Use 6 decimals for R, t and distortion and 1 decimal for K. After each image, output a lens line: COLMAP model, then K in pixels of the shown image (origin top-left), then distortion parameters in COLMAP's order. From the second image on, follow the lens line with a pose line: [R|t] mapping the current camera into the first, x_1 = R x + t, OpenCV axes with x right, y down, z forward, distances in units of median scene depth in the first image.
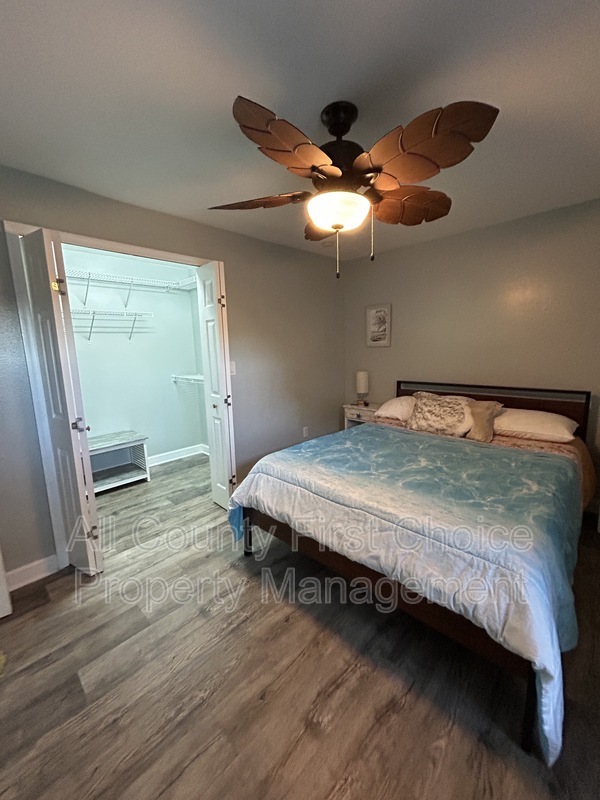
lens RADIAL K [[323.3, 0, 293.3], [0, 323.3, 401.5], [0, 0, 1]] dist [0.001079, -0.000206]
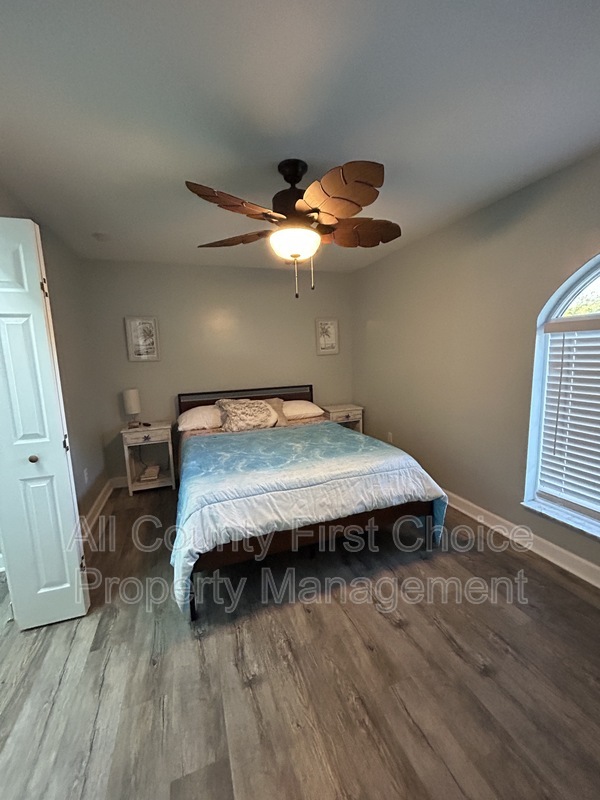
lens RADIAL K [[323.3, 0, 308.0], [0, 323.3, 401.4], [0, 0, 1]] dist [0.001079, -0.000206]
pose [[0.421559, -0.122507, 0.898488, -0.788432], [0.173213, 0.983467, 0.052825, -0.048961], [-0.890104, 0.133361, 0.435809, 0.398325]]
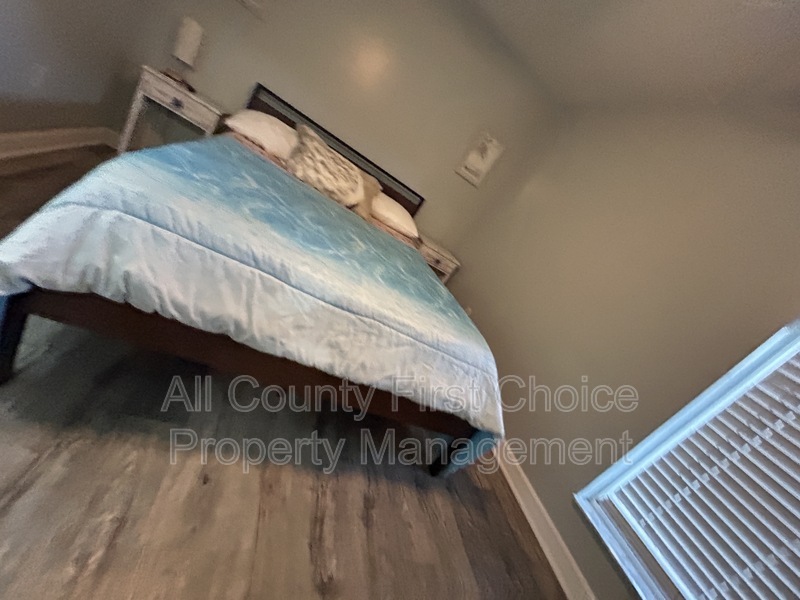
lens RADIAL K [[323.3, 0, 405.1], [0, 323.3, 303.8], [0, 0, 1]] dist [0.001079, -0.000206]
pose [[0.401013, -0.043629, 0.915033, -0.358335], [-0.439119, 0.867473, 0.233805, 0.083043], [-0.803967, -0.495567, 0.328709, 0.594736]]
